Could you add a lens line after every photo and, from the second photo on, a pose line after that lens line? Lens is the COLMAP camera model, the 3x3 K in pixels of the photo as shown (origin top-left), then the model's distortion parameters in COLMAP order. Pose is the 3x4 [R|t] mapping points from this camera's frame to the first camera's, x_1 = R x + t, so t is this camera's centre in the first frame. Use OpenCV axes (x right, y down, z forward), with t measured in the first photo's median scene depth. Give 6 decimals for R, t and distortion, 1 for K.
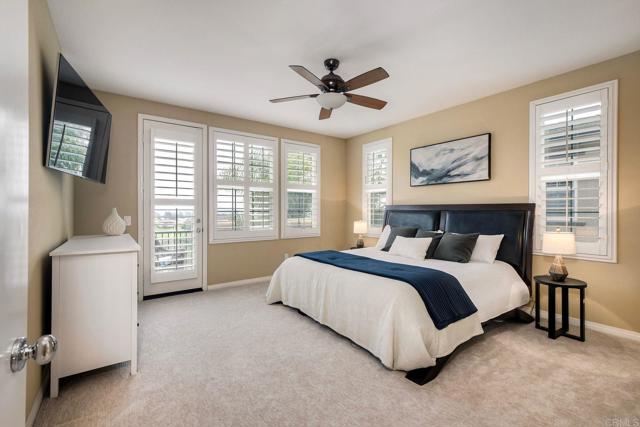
lens RADIAL K [[285.7, 0, 321.8], [0, 285.7, 213.2], [0, 0, 1]] dist [-0.001631, 0.001230]
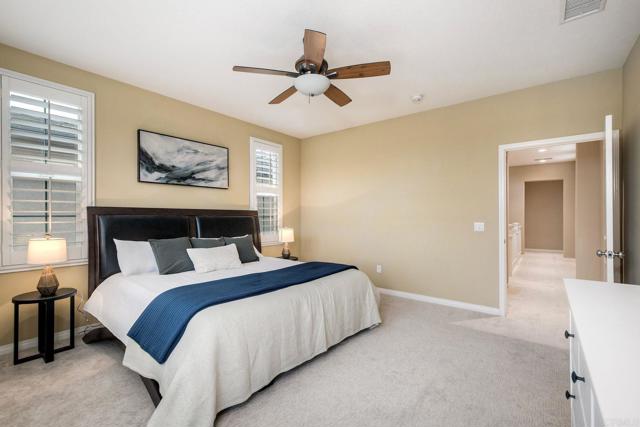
lens RADIAL K [[303.2, 0, 321.6], [0, 303.2, 213.4], [0, 0, 1]] dist [0.025299, 0.000207]
pose [[-0.278761, 0.001271, 0.960360, -0.593002], [0.001460, 0.999999, -0.000900, -0.015640], [-0.960359, 0.001151, -0.278763, 0.852315]]
